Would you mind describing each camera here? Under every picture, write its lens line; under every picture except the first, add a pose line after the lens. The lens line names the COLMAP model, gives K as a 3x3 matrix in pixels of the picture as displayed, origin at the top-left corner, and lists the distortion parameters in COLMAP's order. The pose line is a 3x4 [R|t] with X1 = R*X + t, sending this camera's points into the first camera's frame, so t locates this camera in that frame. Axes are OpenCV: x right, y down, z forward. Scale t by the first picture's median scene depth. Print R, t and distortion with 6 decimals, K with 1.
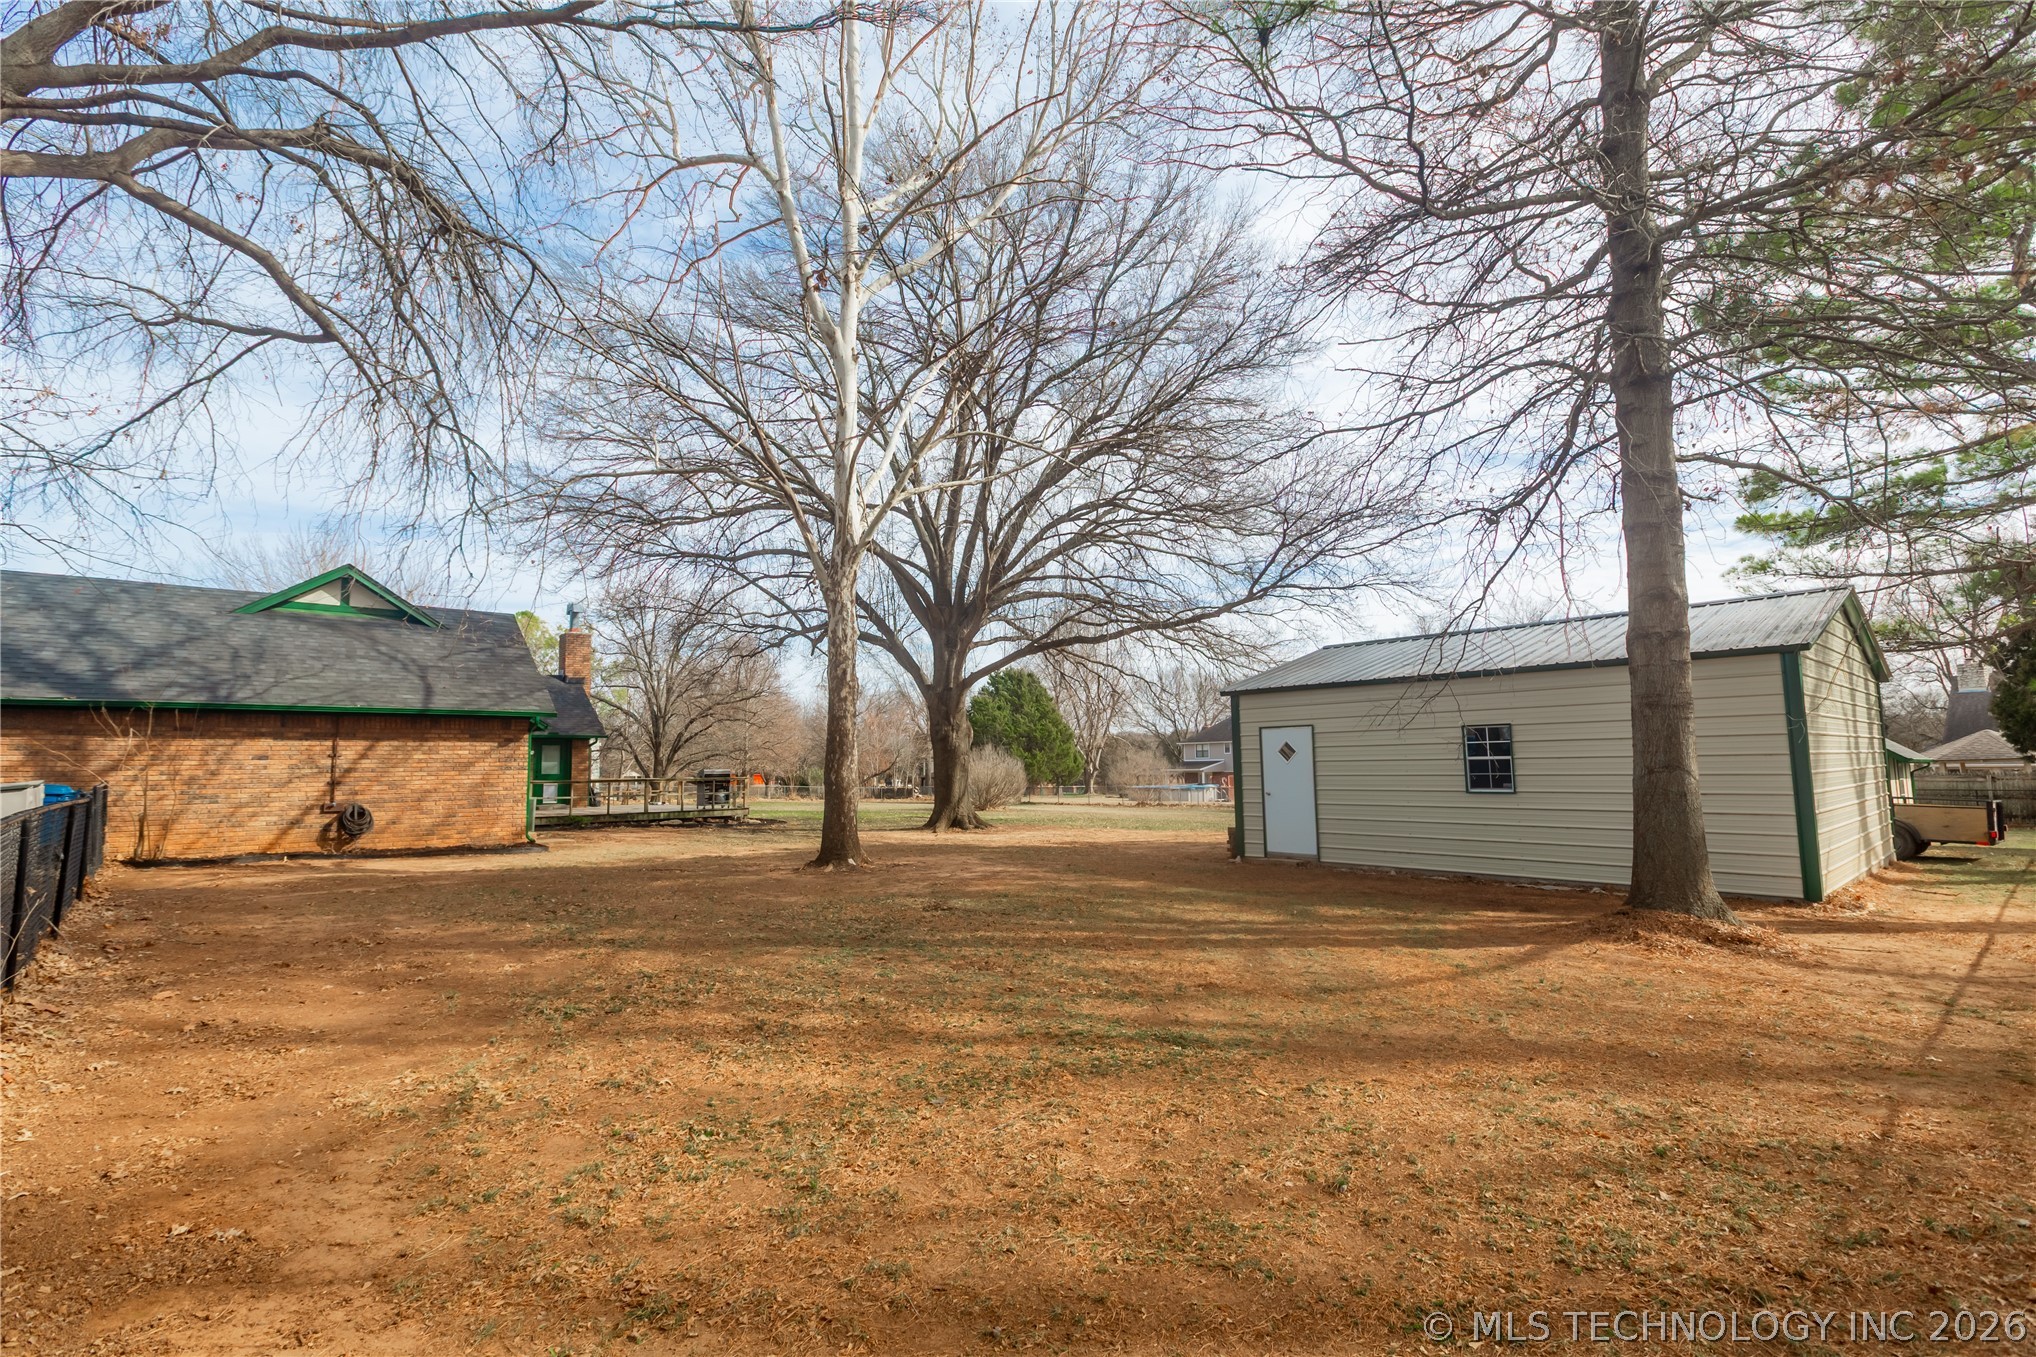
lens RADIAL K [[918.8, 0, 1011.9], [0, 918.8, 673.5], [0, 0, 1]] dist [0.002004, 0.000499]
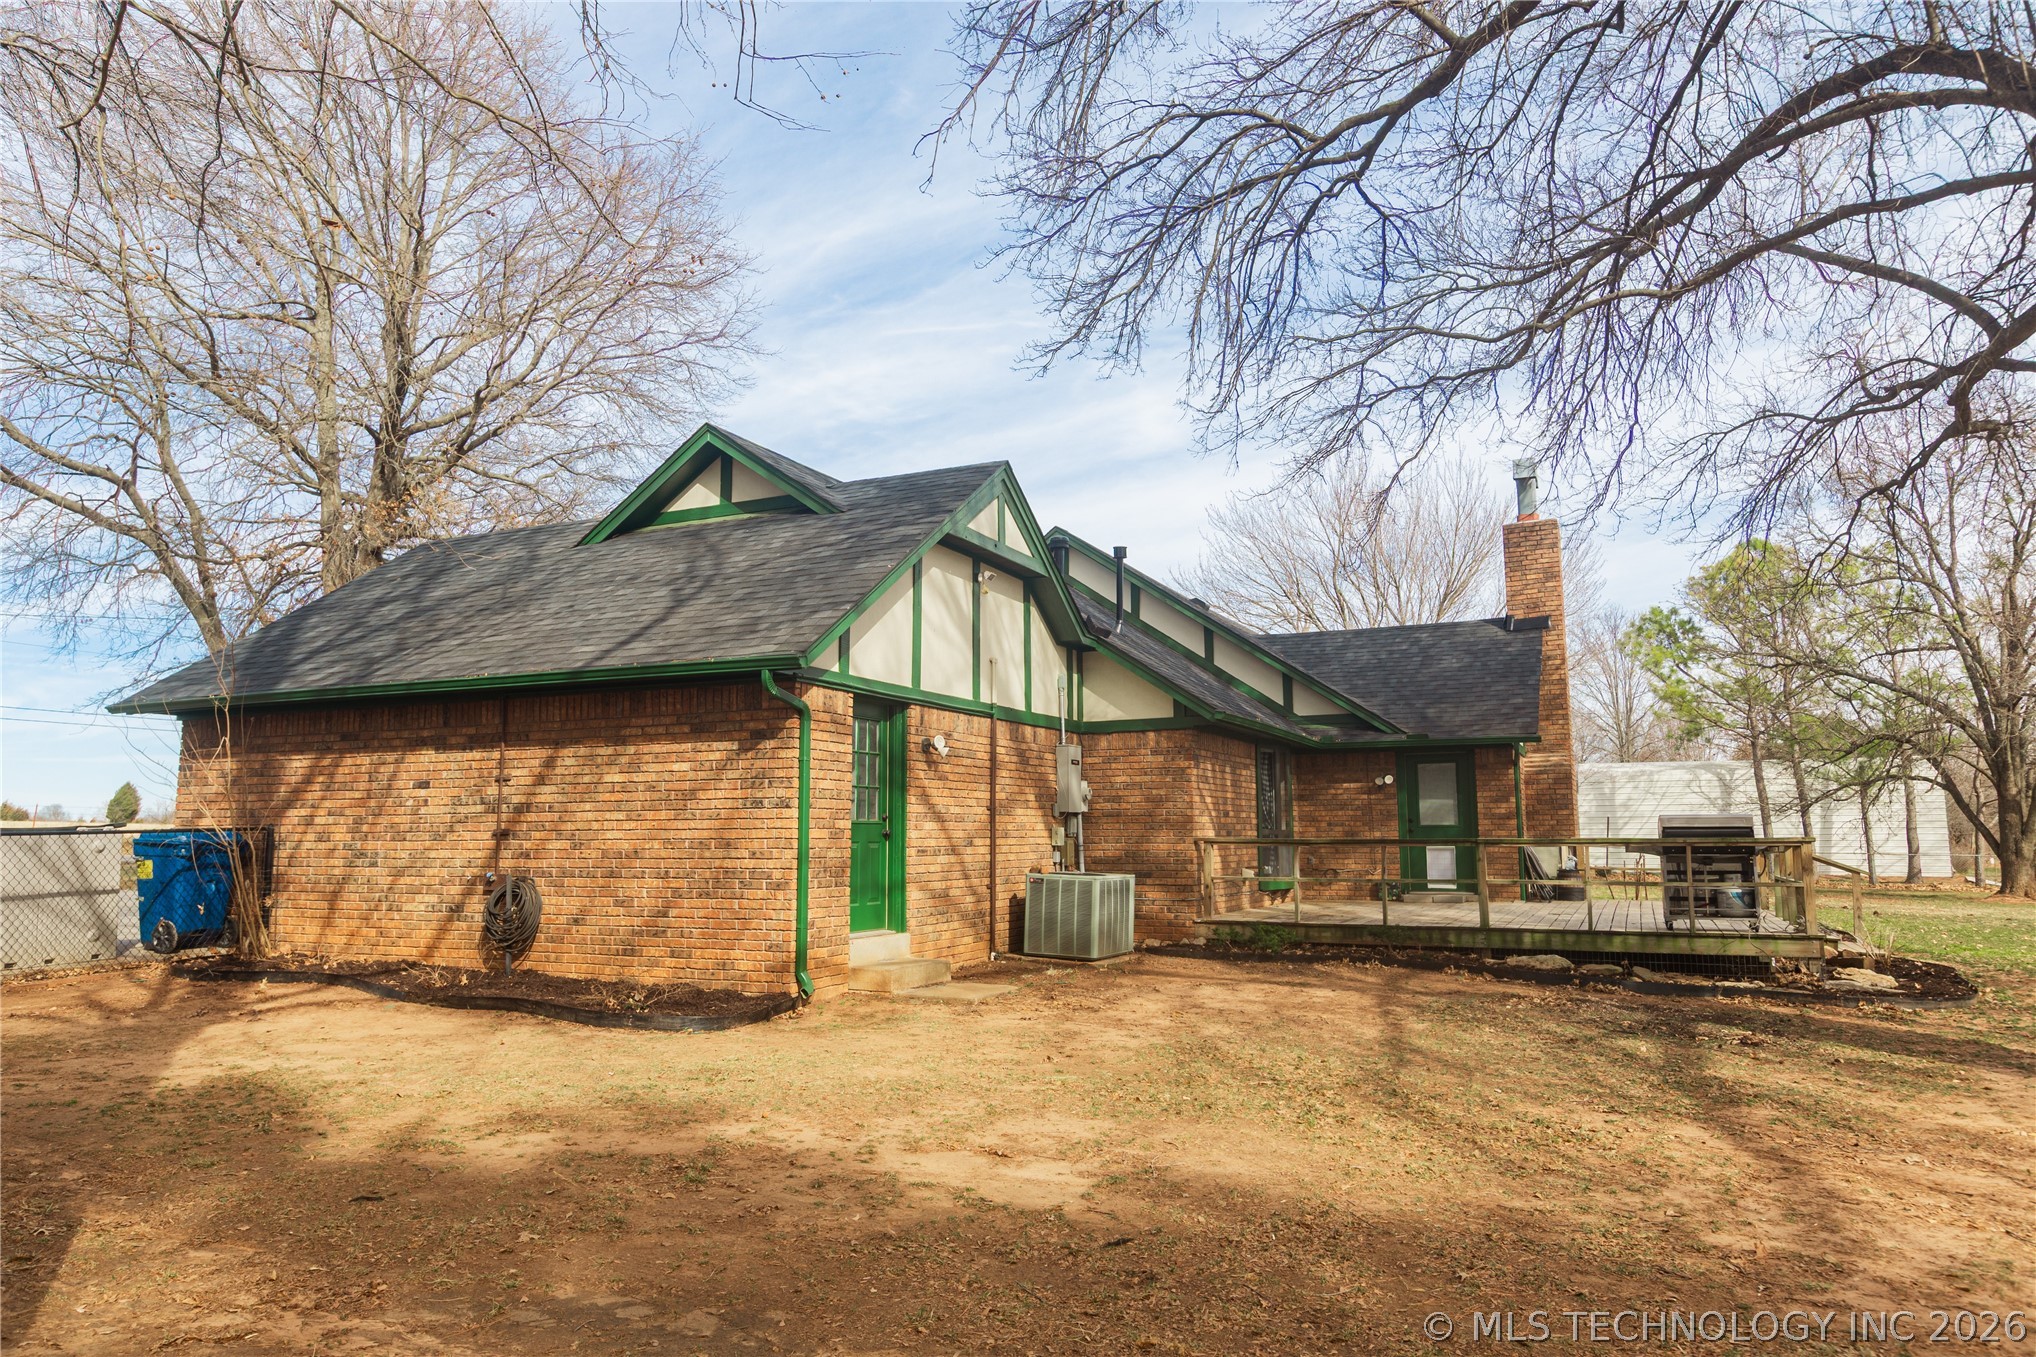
lens RADIAL K [[1307.7, 0, 1017.0], [0, 1307.7, 671.5], [0, 0, 1]] dist [-0.000842, -0.000307]
pose [[0.409327, -0.101191, -0.906759, 0.027633], [0.089722, 0.993478, -0.070366, 0.104461], [0.907965, -0.052554, 0.415737, 0.944216]]
